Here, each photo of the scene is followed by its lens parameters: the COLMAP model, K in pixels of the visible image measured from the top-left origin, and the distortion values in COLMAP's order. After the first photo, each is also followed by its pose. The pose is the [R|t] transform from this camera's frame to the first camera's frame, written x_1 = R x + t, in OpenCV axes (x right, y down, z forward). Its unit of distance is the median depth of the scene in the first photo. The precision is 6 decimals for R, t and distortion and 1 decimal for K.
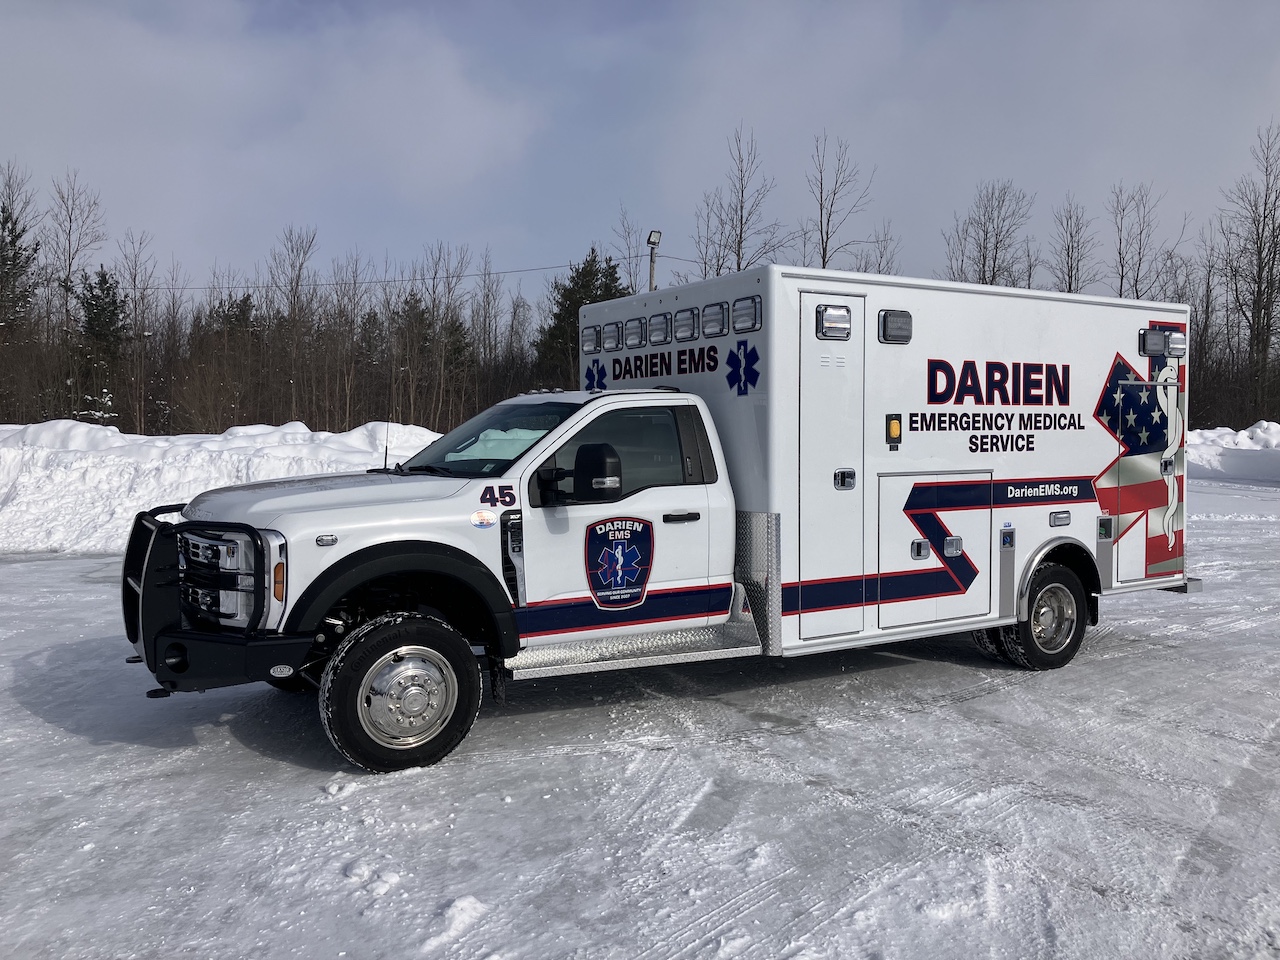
lens RADIAL K [[1046.0, 0, 649.0], [0, 1046.0, 468.0], [0, 0, 1]] dist [0.047310, -0.056512]
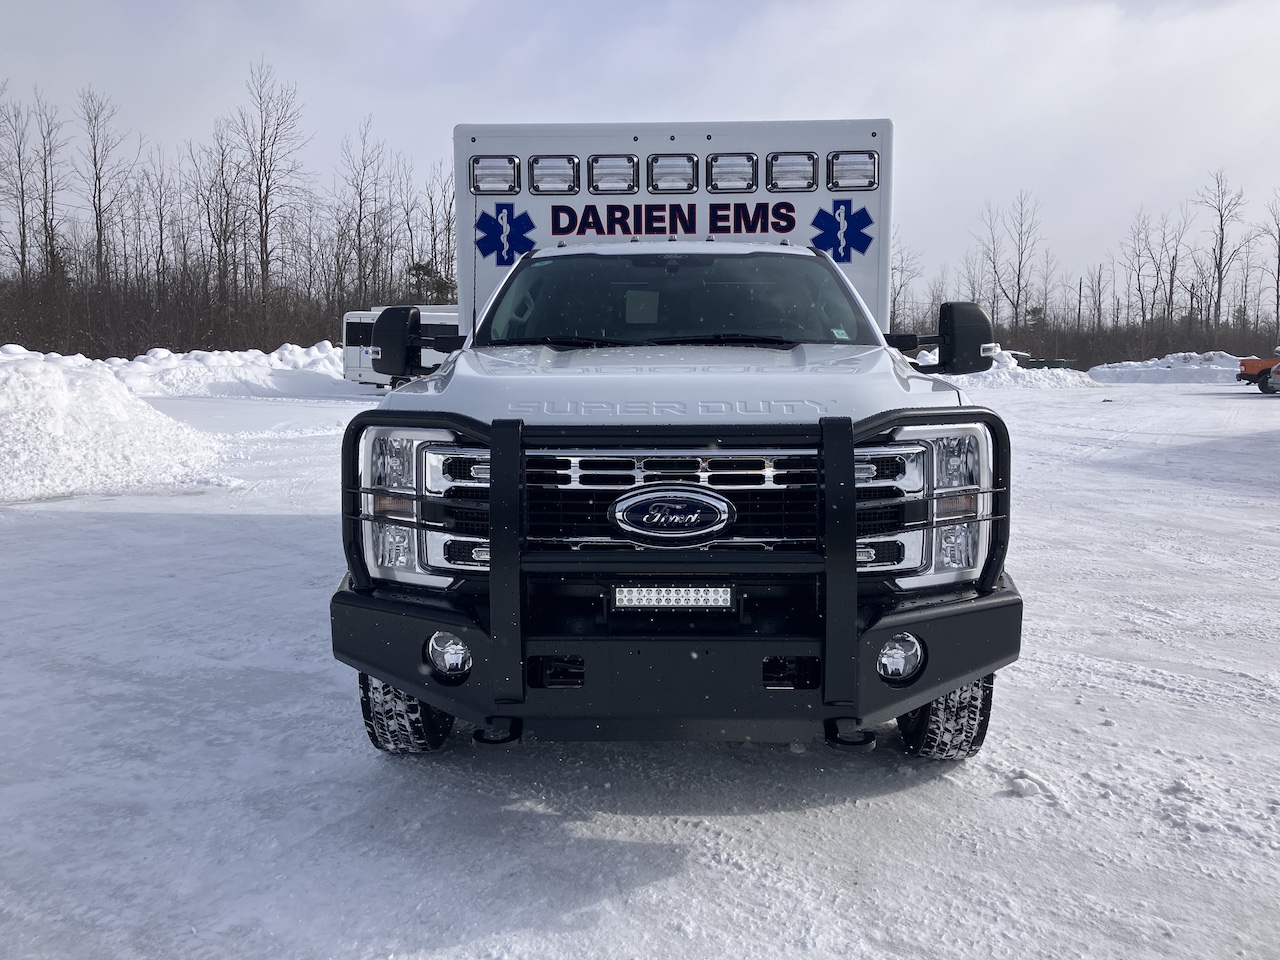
lens RADIAL K [[1046.0, 0, 637.7], [0, 1046.0, 456.9], [0, 0, 1]] dist [0.047310, -0.056512]
pose [[0.551856, -0.078725, 0.830215, -0.710875], [0.032468, 0.996808, 0.072940, 0.023929], [-0.833307, -0.013297, 0.552650, 0.599481]]
